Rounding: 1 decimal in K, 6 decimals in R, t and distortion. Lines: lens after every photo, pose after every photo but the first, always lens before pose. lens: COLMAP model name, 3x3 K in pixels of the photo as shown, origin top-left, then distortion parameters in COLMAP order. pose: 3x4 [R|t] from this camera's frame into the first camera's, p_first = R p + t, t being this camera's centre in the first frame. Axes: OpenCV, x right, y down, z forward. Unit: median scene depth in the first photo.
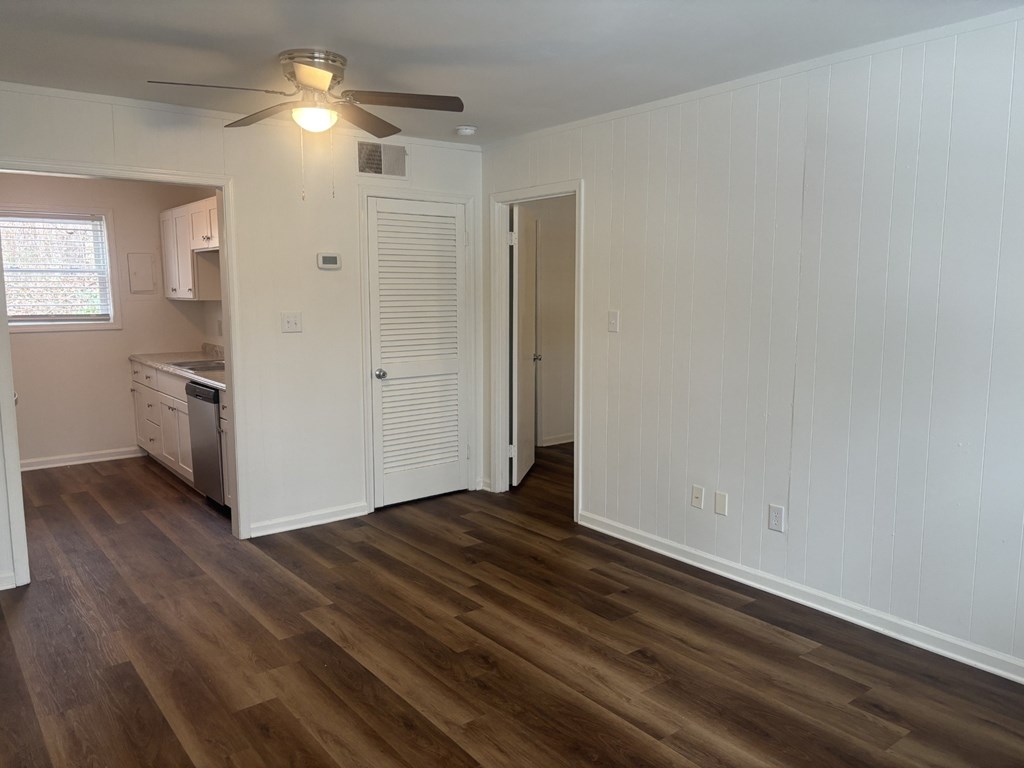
lens RADIAL K [[778.6, 0, 515.4], [0, 778.6, 387.6], [0, 0, 1]] dist [0.088140, -0.082057]
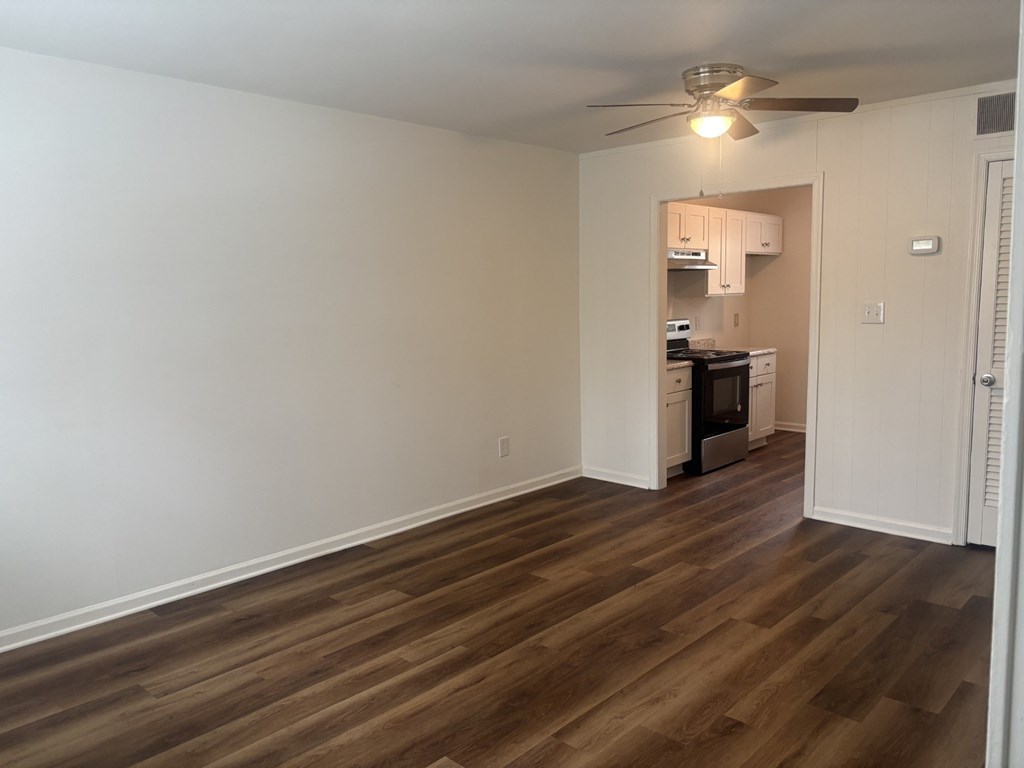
lens RADIAL K [[778.6, 0, 515.4], [0, 778.6, 387.6], [0, 0, 1]] dist [0.088140, -0.082057]
pose [[0.166914, 0.118170, -0.978864, 0.820136], [-0.111950, 0.988643, 0.100261, -0.057138], [0.979595, 0.092849, 0.178248, 0.560260]]
